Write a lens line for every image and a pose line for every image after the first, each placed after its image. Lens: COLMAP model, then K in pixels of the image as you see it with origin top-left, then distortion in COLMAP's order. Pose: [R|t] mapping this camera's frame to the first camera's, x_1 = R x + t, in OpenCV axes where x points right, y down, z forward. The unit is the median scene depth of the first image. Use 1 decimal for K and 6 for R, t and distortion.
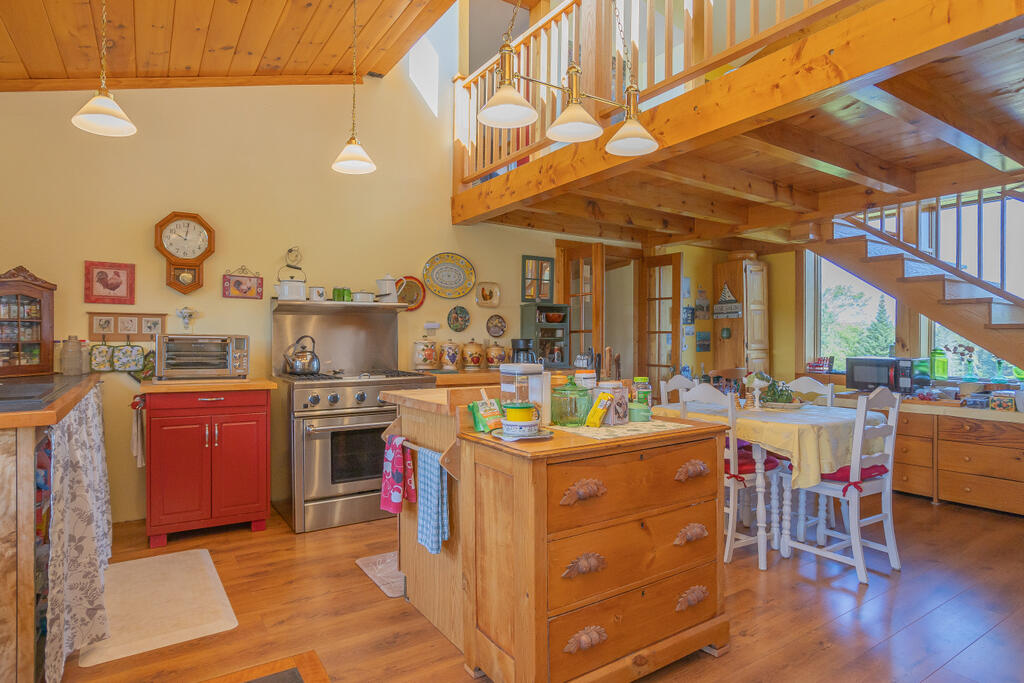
lens RADIAL K [[507.1, 0, 512.0], [0, 507.1, 341.5], [0, 0, 1]] dist [-0.020865, 0.001079]
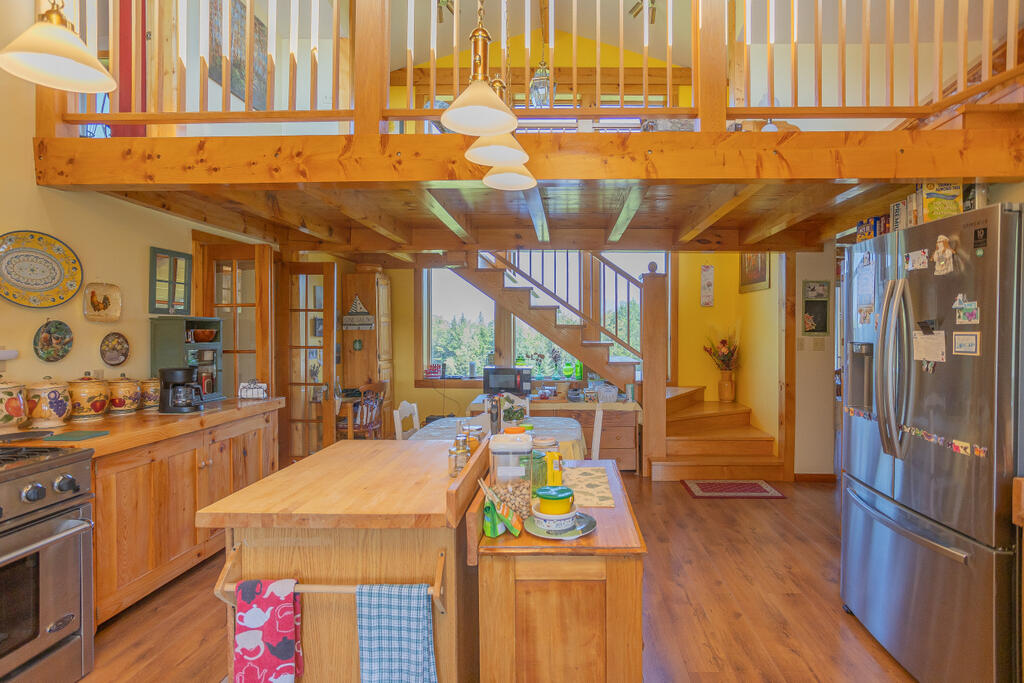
lens RADIAL K [[507.1, 0, 512.0], [0, 507.1, 341.5], [0, 0, 1]] dist [-0.020865, 0.001079]
pose [[0.618982, -0.018880, 0.785178, -0.227493], [0.011768, 0.999822, 0.014764, -0.044838], [-0.785317, 0.000101, 0.619094, 0.182003]]
